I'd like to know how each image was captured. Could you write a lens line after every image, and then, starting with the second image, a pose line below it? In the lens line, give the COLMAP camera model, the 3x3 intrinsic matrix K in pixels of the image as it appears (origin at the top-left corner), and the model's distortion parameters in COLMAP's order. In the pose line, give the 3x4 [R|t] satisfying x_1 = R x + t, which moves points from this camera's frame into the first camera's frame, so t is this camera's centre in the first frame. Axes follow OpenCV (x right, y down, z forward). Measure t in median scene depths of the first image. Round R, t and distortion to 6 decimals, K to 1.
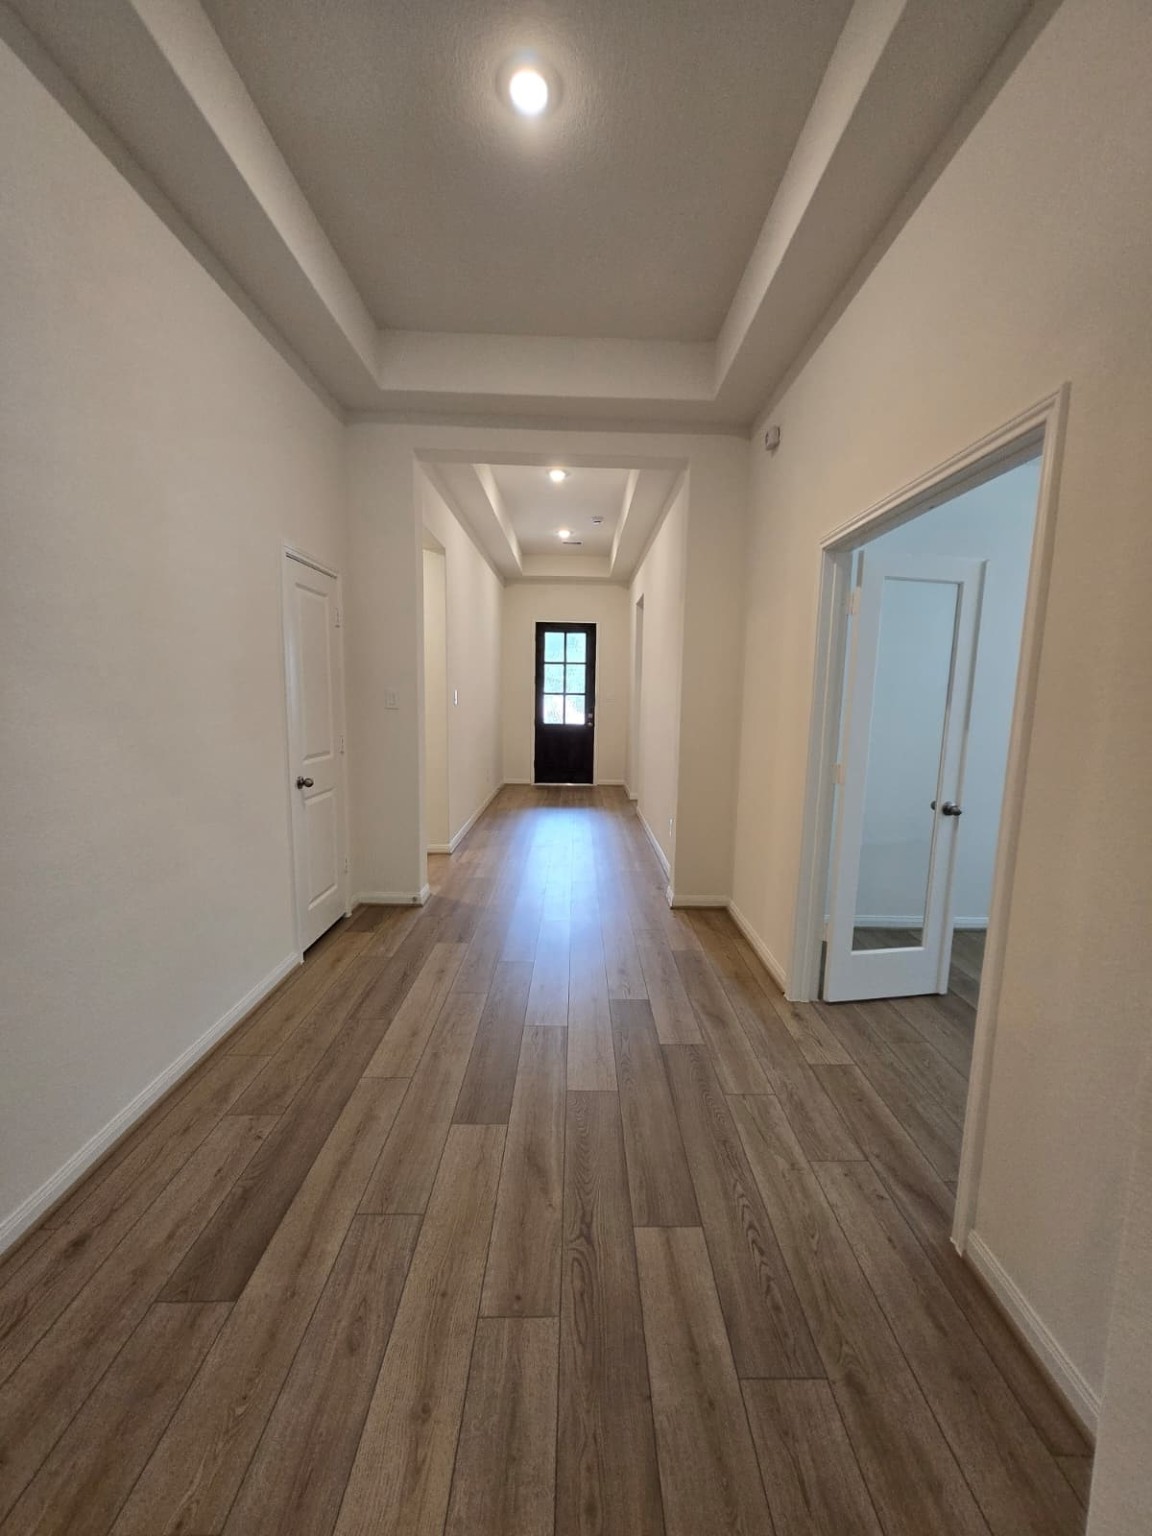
lens RADIAL K [[606.1, 0, 591.4], [0, 606.1, 771.1], [0, 0, 1]] dist [0.004899, 0.000361]
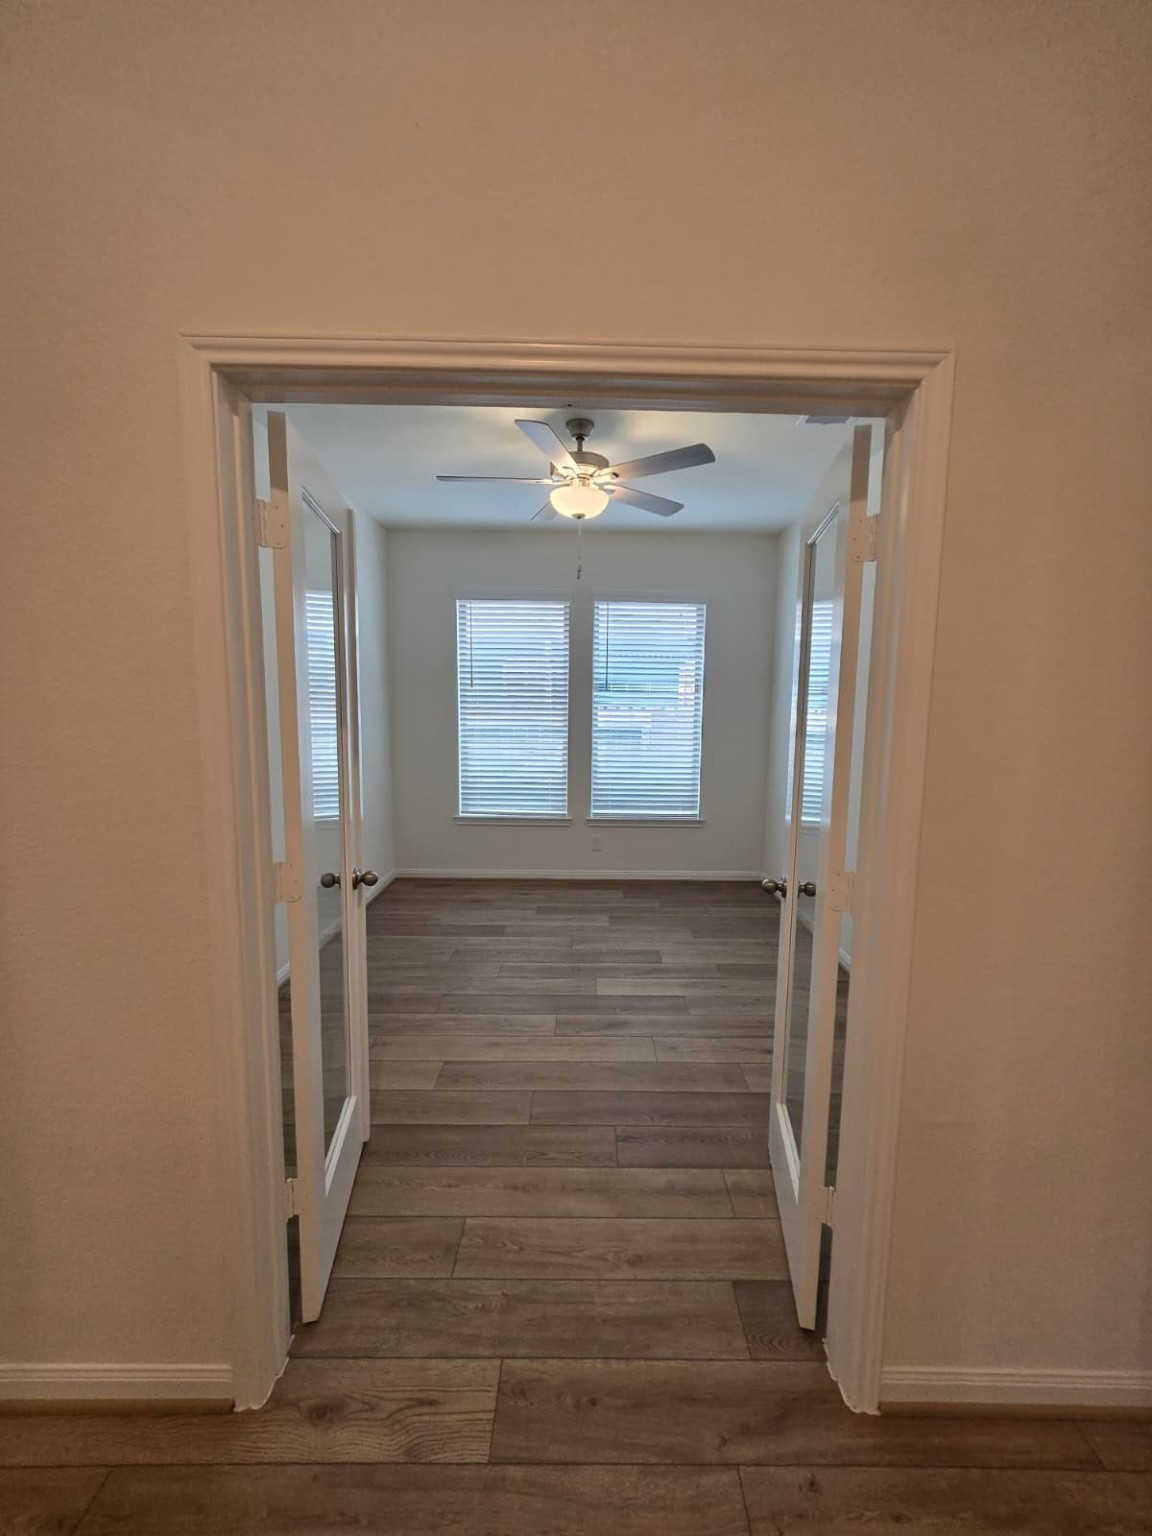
lens RADIAL K [[606.1, 0, 591.4], [0, 606.1, 771.1], [0, 0, 1]] dist [0.004899, 0.000361]
pose [[0.019850, -0.131197, 0.991158, -0.070137], [0.119569, 0.984550, 0.127927, -0.145914], [-0.992627, 0.115972, 0.035231, 0.926473]]
